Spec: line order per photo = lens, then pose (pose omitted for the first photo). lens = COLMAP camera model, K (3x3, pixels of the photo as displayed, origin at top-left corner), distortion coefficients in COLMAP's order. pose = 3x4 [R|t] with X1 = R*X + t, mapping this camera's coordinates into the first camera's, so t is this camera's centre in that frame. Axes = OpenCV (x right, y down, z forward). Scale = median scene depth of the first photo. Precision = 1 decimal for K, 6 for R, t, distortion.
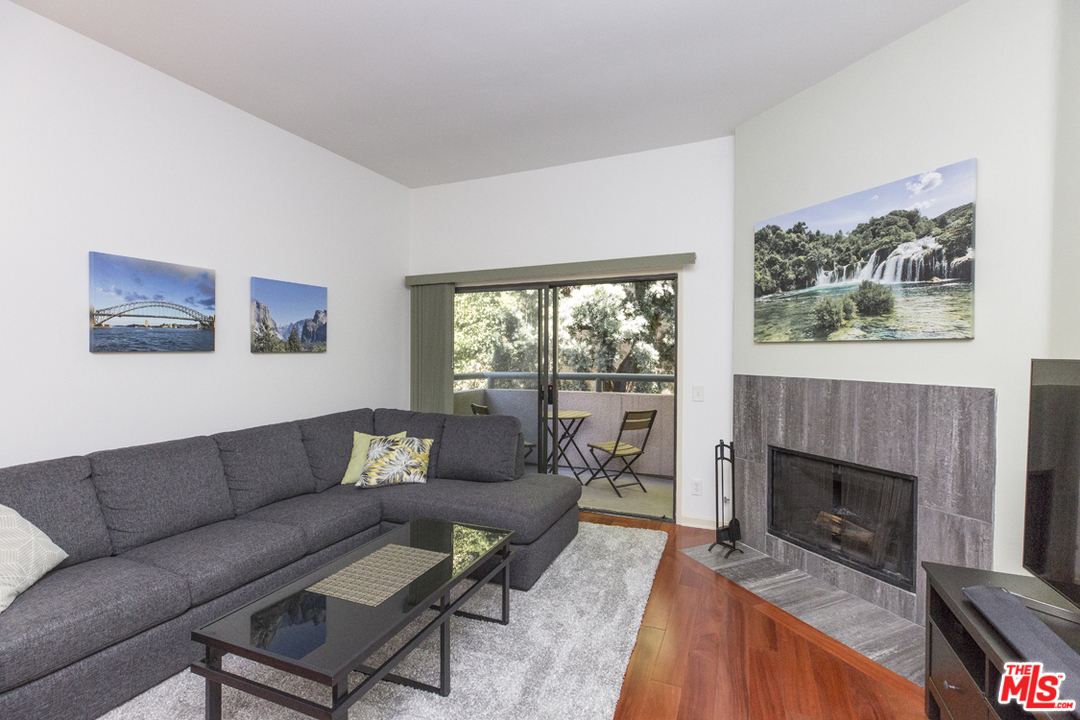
lens RADIAL K [[483.6, 0, 544.1], [0, 483.6, 360.5], [0, 0, 1]] dist [0.002388, 0.000198]
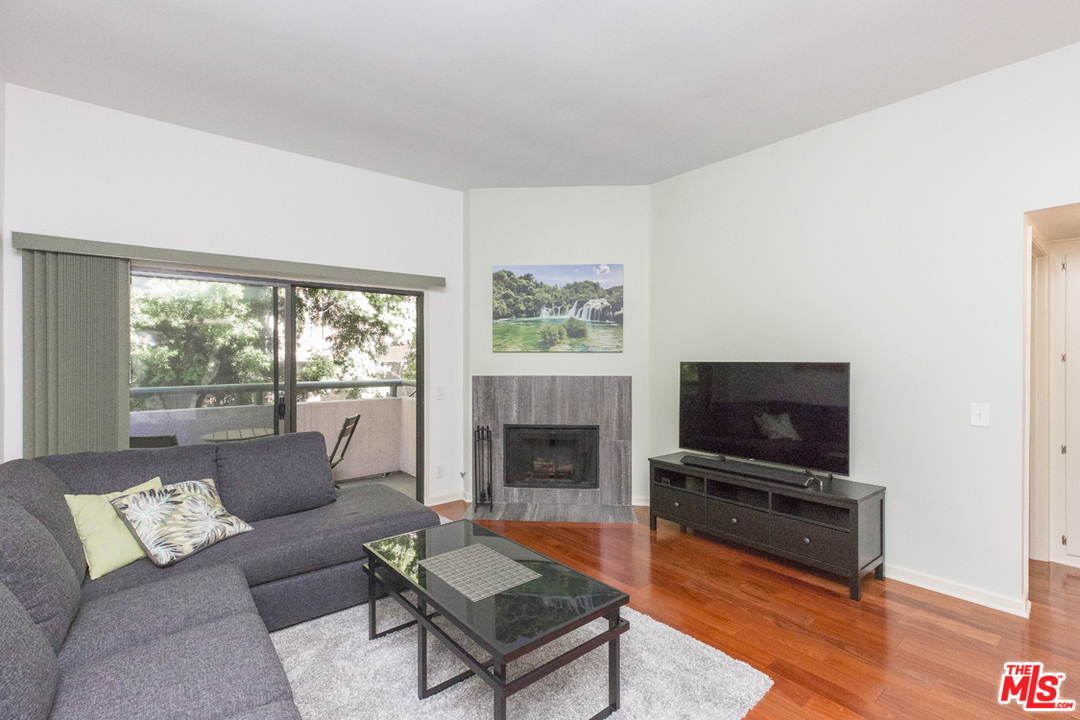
lens RADIAL K [[483.6, 0, 544.1], [0, 483.6, 360.5], [0, 0, 1]] dist [0.002388, 0.000198]
pose [[0.470933, -0.005485, 0.882152, -0.851996], [0.018101, 0.999830, -0.003447, -0.006802], [-0.881983, 0.017591, 0.470952, 0.266475]]
